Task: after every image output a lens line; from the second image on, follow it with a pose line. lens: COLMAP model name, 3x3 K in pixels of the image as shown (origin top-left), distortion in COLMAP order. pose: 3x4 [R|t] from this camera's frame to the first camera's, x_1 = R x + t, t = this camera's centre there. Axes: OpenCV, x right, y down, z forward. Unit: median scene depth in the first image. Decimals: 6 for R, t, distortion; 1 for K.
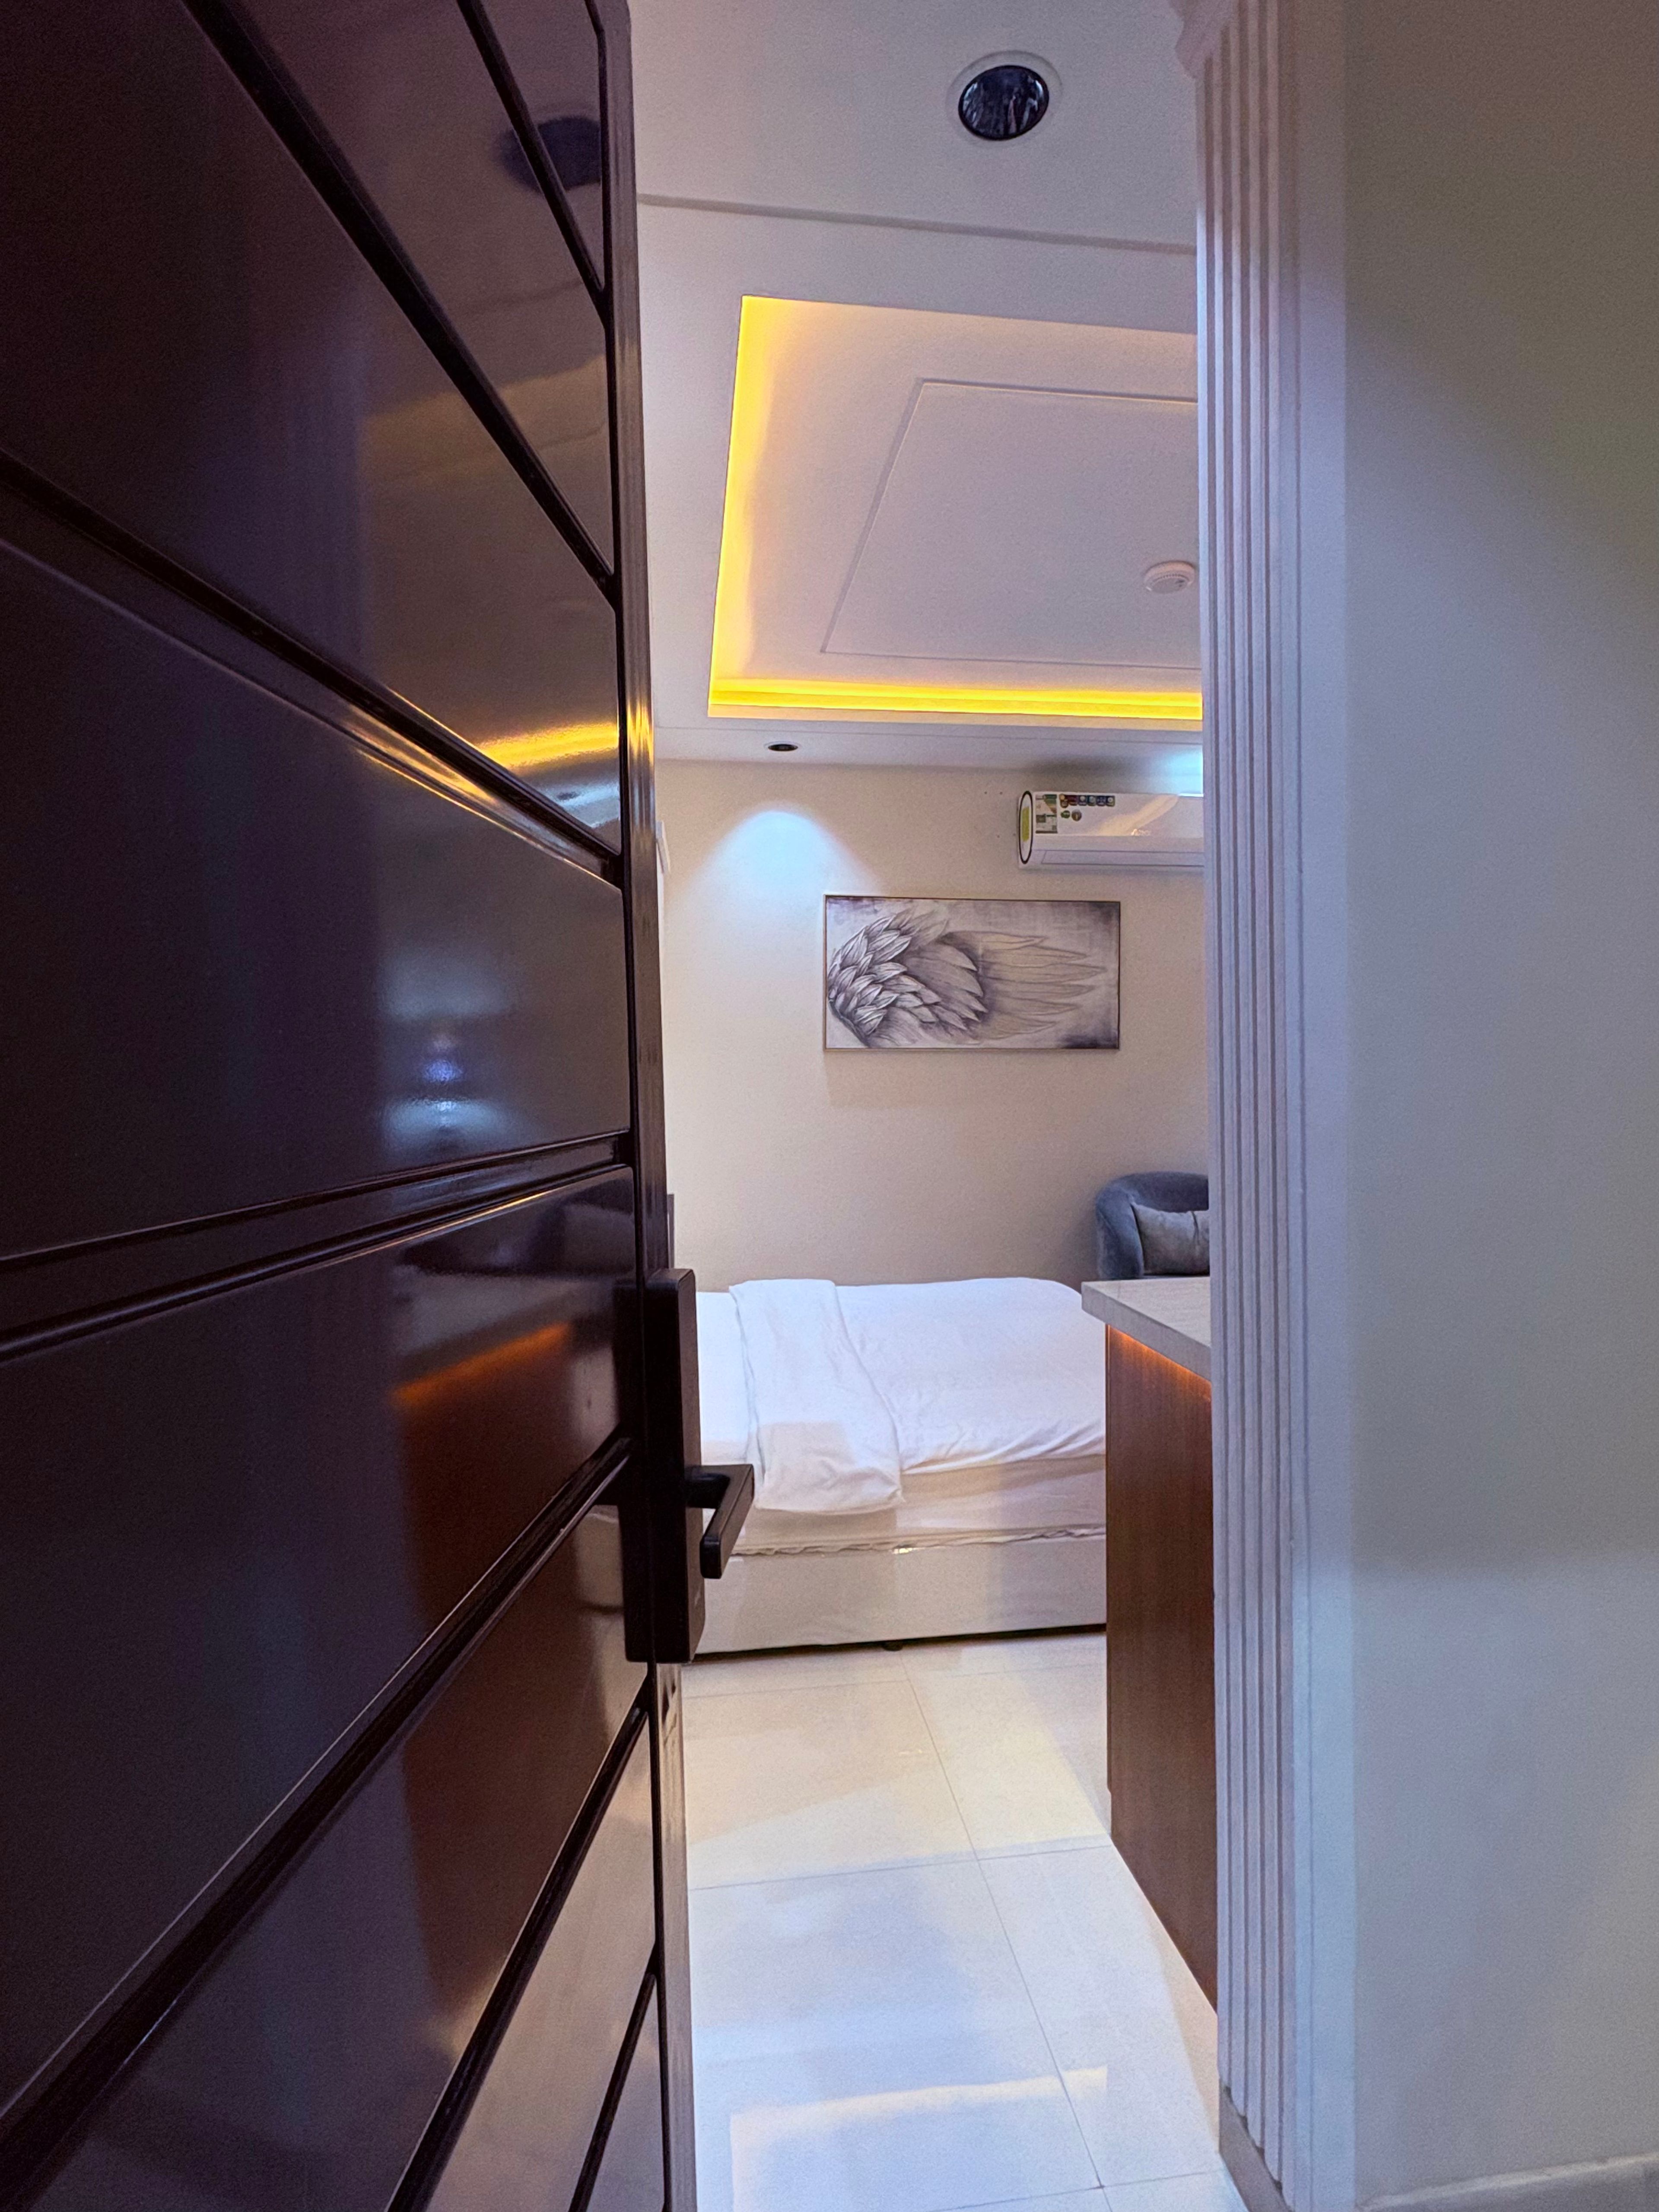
lens RADIAL K [[1159.2, 0, 831.6], [0, 1159.2, 1104.9], [0, 0, 1]] dist [0.000573, -0.000069]
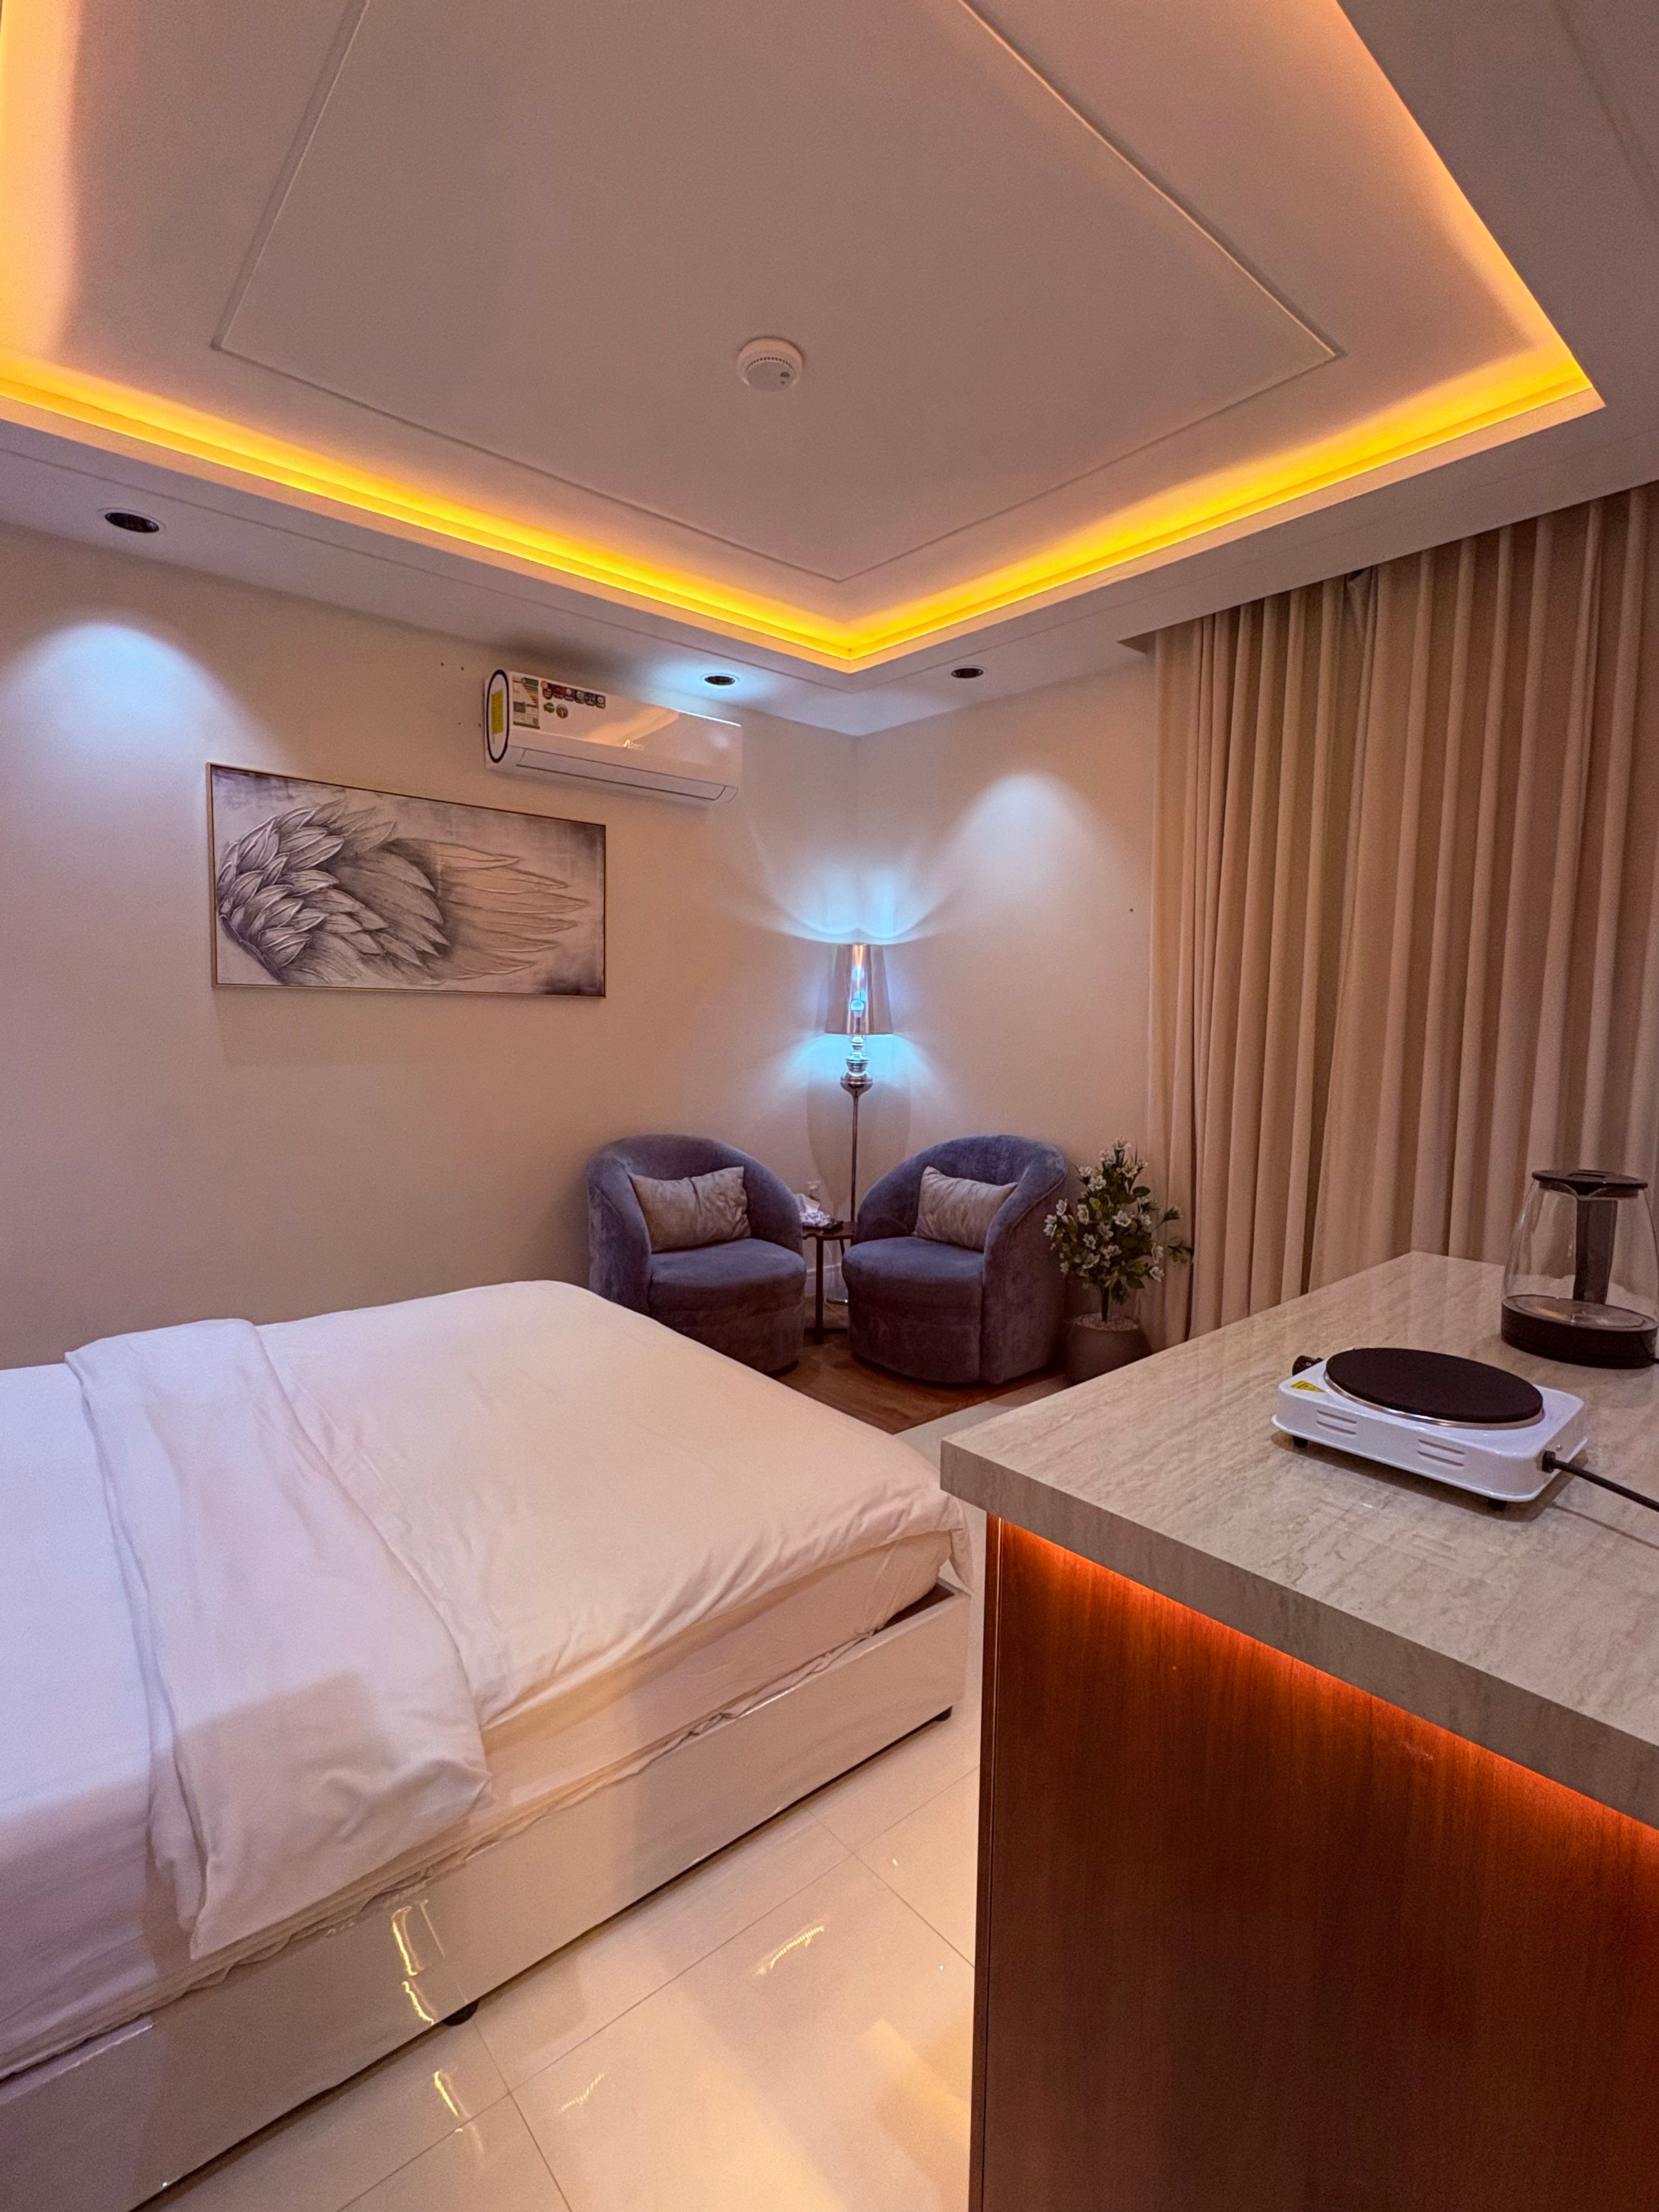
lens RADIAL K [[1024.8, 0, 822.3], [0, 1024.8, 1106.1], [0, 0, 1]] dist [0.000594, 0.001015]
pose [[0.843685, -0.027002, 0.536159, -0.030809], [-0.002604, 0.998517, 0.054384, -0.008595], [-0.536832, -0.047279, 0.842363, 0.264783]]
